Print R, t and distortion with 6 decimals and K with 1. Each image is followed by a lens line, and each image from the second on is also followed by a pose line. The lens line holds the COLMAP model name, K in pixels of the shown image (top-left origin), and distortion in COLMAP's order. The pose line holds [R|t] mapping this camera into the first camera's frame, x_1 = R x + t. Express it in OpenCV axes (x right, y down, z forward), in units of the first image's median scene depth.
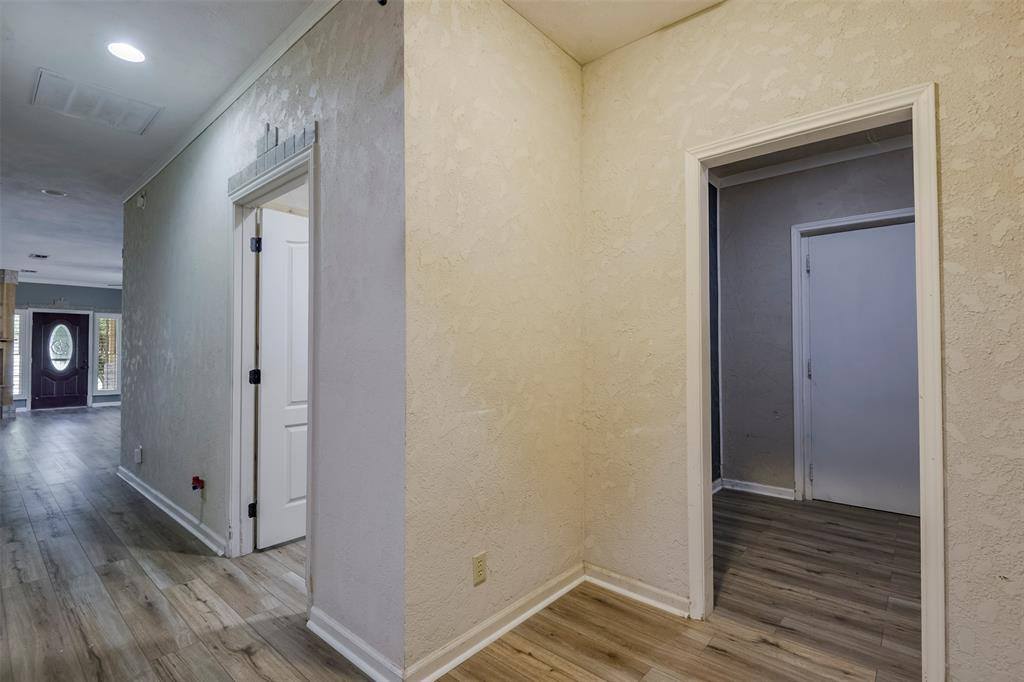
lens RADIAL K [[474.6, 0, 509.9], [0, 474.6, 340.8], [0, 0, 1]] dist [-0.017122, -0.000244]
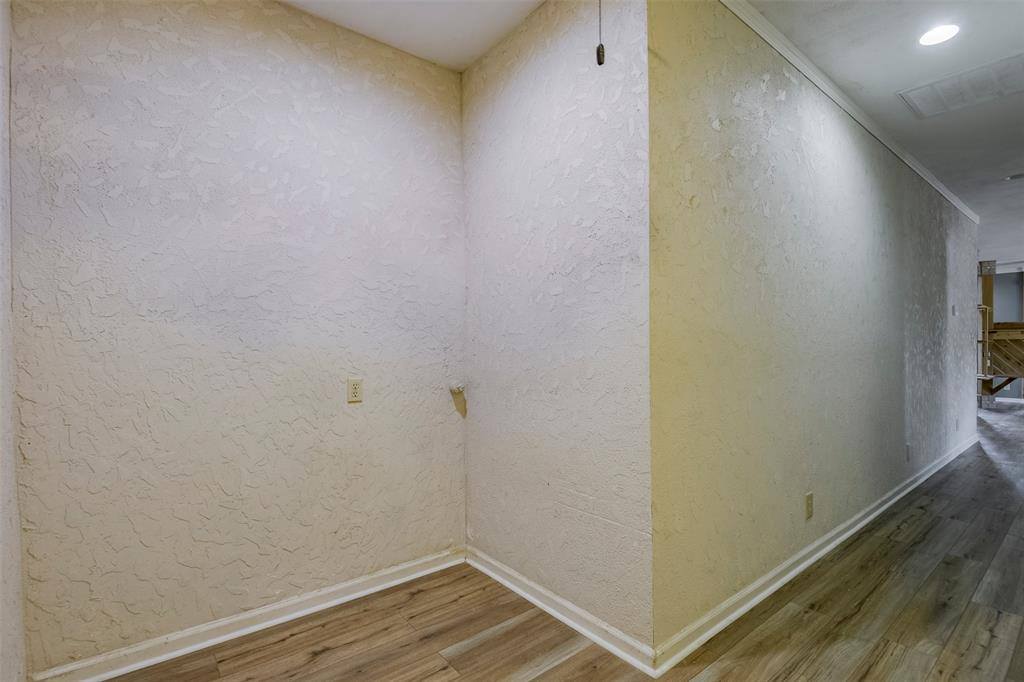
lens RADIAL K [[475.5, 0, 508.7], [0, 475.5, 344.6], [0, 0, 1]] dist [-0.029214, -0.002137]
pose [[-0.202489, -0.001997, -0.979283, 0.312249], [0.027909, 0.999580, -0.007810, 0.013137], [0.978887, -0.028912, -0.202348, 0.314268]]
